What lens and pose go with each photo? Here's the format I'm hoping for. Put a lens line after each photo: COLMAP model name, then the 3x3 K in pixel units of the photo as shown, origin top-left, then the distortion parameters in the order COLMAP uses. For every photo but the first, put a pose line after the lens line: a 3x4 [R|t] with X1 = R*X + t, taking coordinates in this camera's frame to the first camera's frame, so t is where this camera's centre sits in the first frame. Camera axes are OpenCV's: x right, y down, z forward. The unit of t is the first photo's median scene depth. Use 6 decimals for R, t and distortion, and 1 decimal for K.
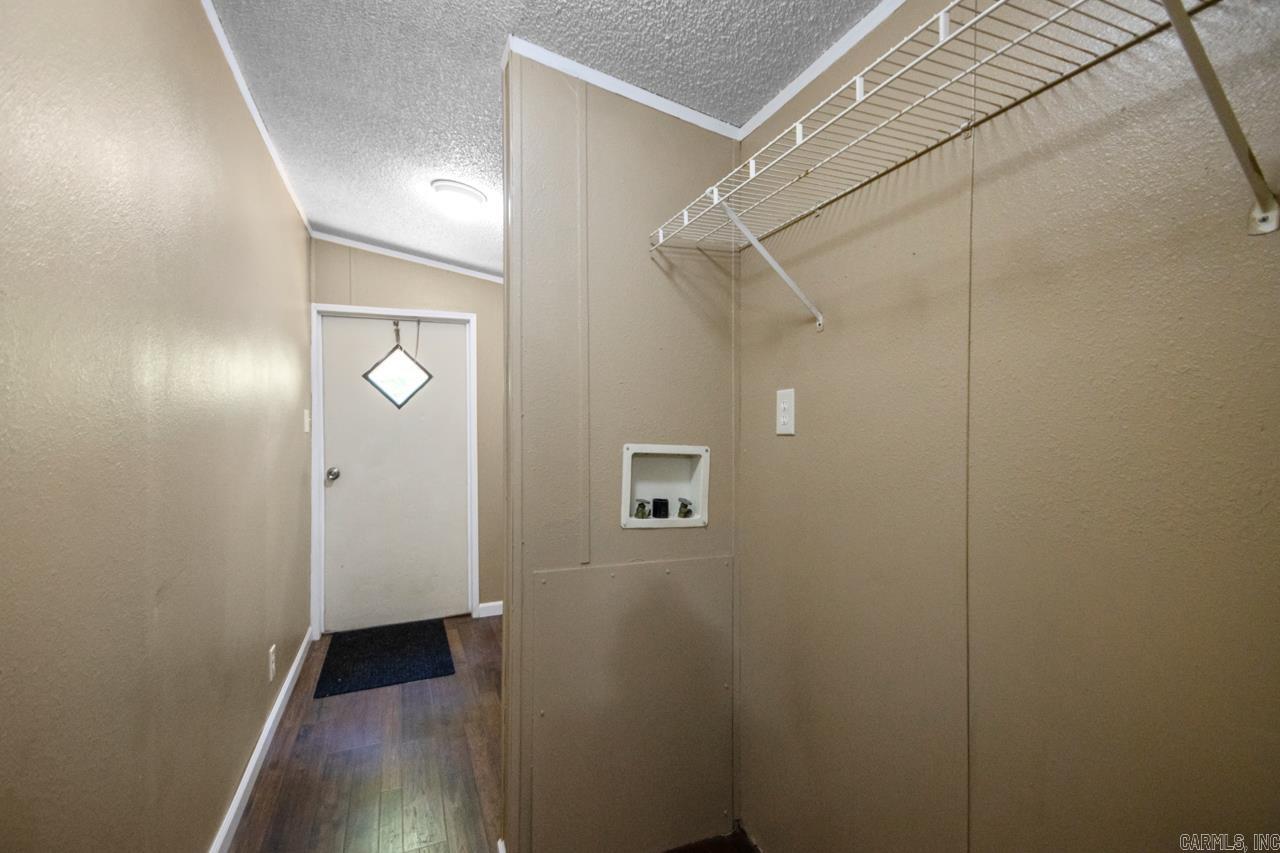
lens RADIAL K [[592.4, 0, 646.4], [0, 592.4, 428.5], [0, 0, 1]] dist [0.027076, -0.014413]
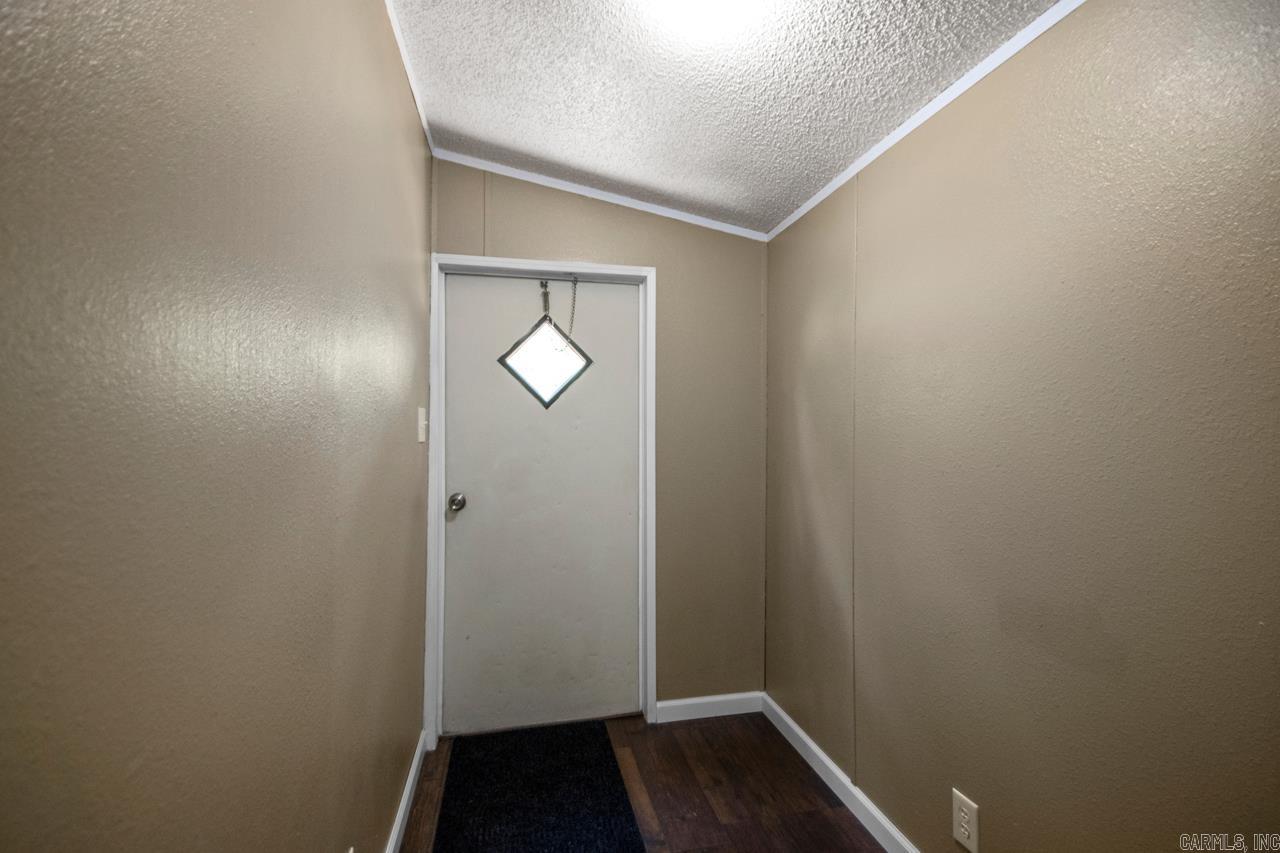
lens RADIAL K [[592.4, 0, 635.9], [0, 592.4, 427.2], [0, 0, 1]] dist [0.027076, -0.014413]
pose [[0.983062, 0.006422, -0.183160, -0.194006], [-0.008871, 0.999882, -0.012554, -0.003482], [0.183057, 0.013966, 0.983003, 0.355728]]
